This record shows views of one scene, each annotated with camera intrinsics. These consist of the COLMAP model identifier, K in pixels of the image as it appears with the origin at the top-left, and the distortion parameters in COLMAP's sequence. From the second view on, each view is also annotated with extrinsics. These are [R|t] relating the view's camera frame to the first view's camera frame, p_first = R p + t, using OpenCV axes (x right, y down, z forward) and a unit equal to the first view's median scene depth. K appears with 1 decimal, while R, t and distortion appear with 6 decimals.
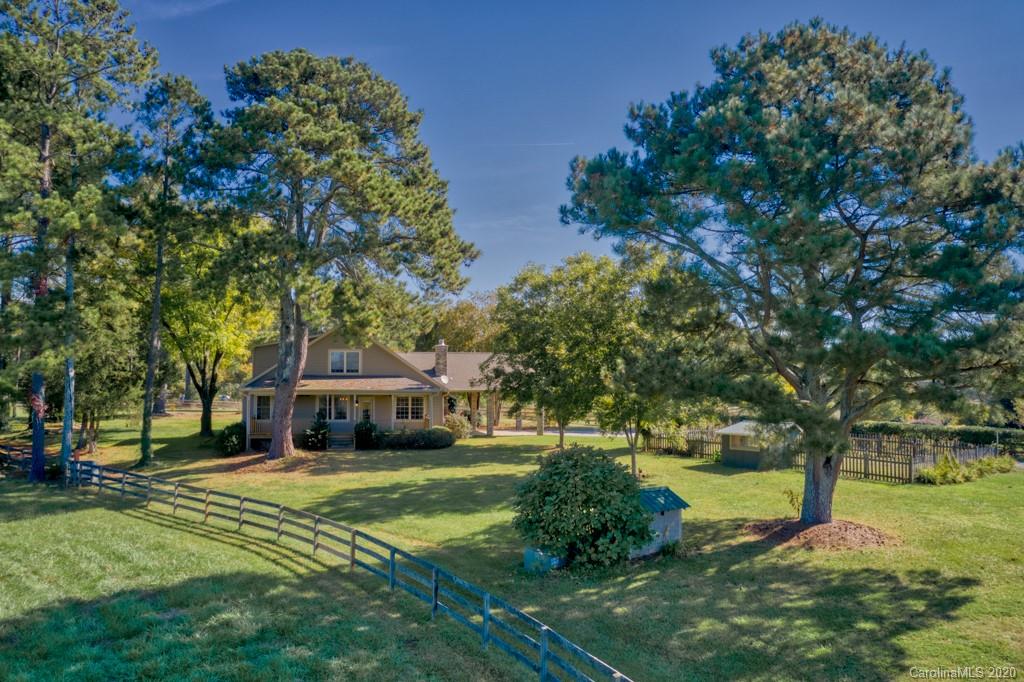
lens RADIAL K [[788.1, 0, 512.0], [0, 788.1, 341.0], [0, 0, 1]] dist [-0.072298, -0.002117]
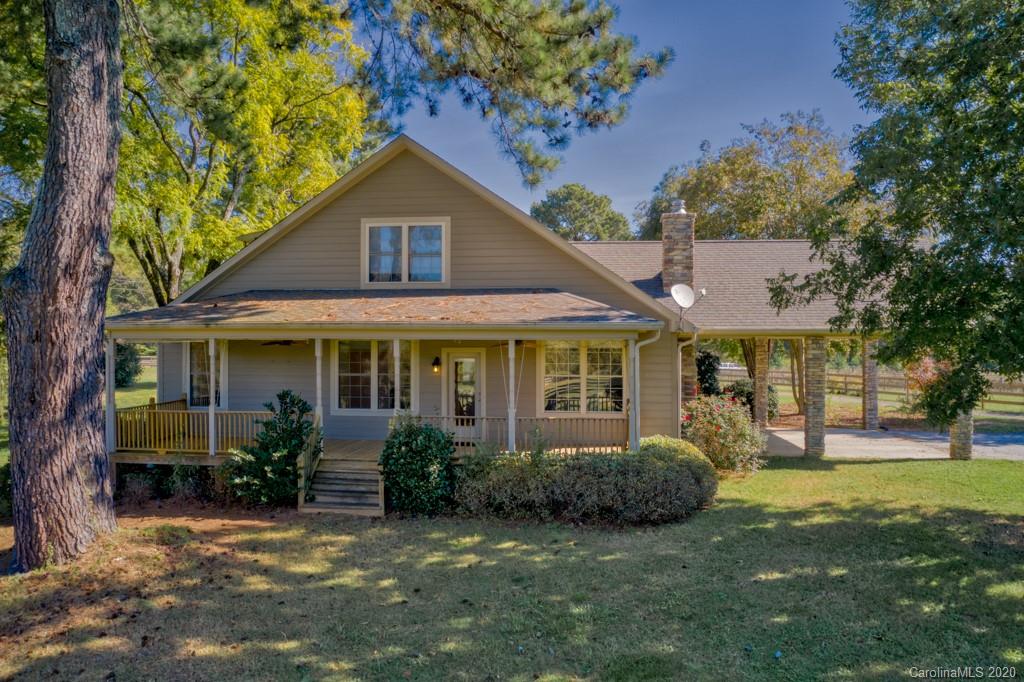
lens RADIAL K [[788.1, 0, 512.0], [0, 788.1, 341.0], [0, 0, 1]] dist [-0.072298, -0.002117]
pose [[0.946444, -0.000709, -0.322867, -0.046267], [0.017813, 0.998589, 0.050023, 0.050001], [0.322376, -0.053095, 0.945121, 0.659501]]
